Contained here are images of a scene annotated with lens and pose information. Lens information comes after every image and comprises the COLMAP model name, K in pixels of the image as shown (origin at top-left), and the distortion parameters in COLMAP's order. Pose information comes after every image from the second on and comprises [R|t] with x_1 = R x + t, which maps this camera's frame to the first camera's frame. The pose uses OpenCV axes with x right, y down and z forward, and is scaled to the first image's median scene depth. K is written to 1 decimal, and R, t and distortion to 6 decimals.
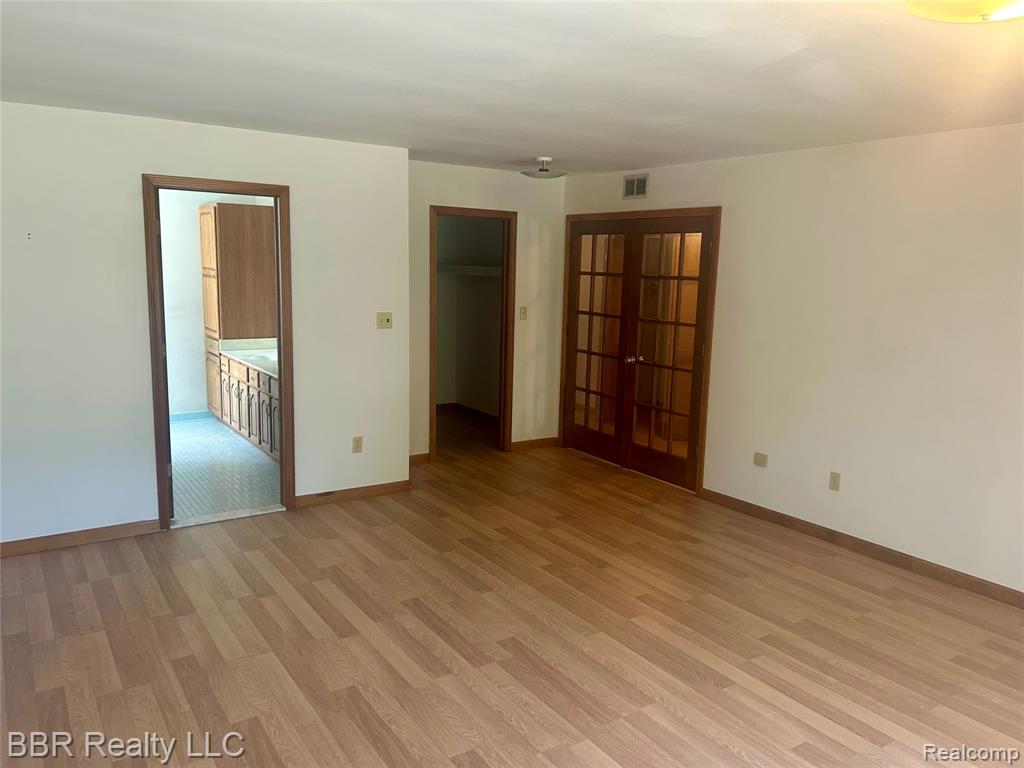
lens RADIAL K [[771.4, 0, 513.8], [0, 771.4, 384.7], [0, 0, 1]] dist [0.042329, -0.038326]
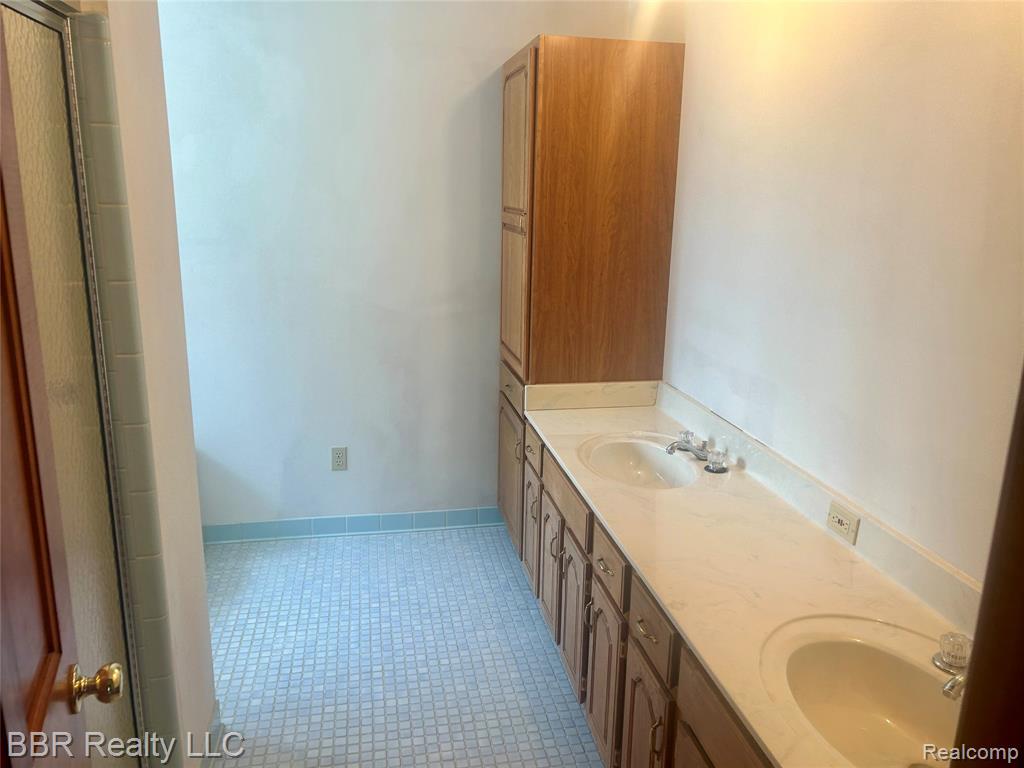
lens RADIAL K [[771.4, 0, 512.4], [0, 771.4, 383.9], [0, 0, 1]] dist [0.042329, -0.038326]
pose [[0.918452, 0.086581, -0.385939, -0.331940], [-0.059433, 0.994879, 0.081752, -0.134047], [0.391041, -0.052148, 0.918895, 0.905422]]
